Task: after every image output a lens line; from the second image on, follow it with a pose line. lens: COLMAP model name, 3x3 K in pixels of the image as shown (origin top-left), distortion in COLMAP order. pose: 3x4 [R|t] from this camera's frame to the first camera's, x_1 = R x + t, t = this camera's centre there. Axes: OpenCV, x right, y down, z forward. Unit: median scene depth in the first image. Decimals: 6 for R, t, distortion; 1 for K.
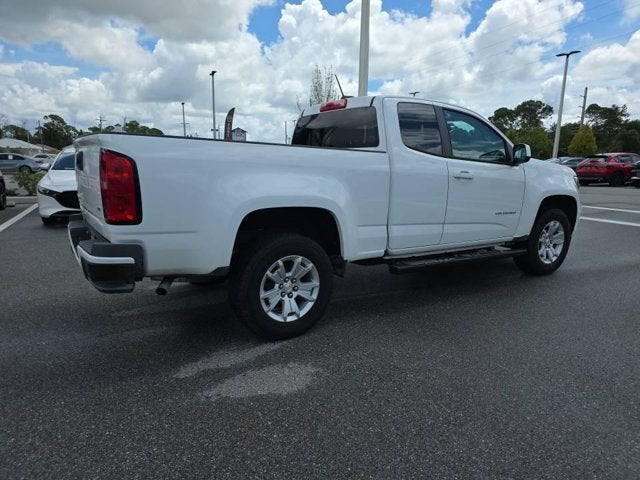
lens RADIAL K [[438.7, 0, 322.6], [0, 438.7, 255.0], [0, 0, 1]] dist [0.054525, -0.048949]
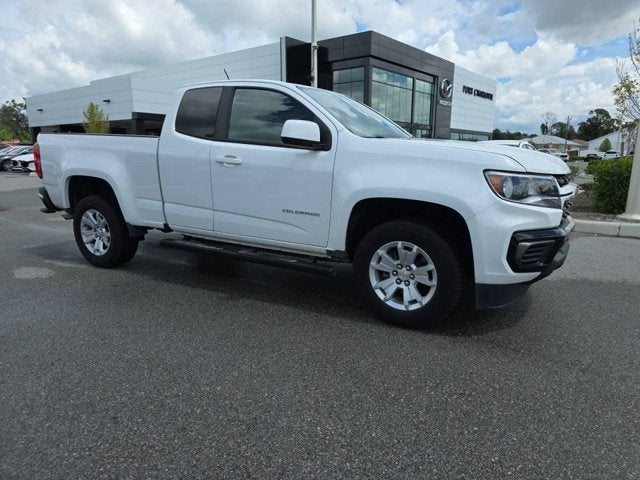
lens RADIAL K [[435.9, 0, 319.6], [0, 435.9, 240.5], [0, 0, 1]] dist [0.049500, -0.045636]
pose [[0.442439, 0.170893, -0.880366, 0.145228], [-0.186938, 0.977686, 0.095836, -0.016579], [0.877099, 0.122172, 0.464512, 0.090478]]
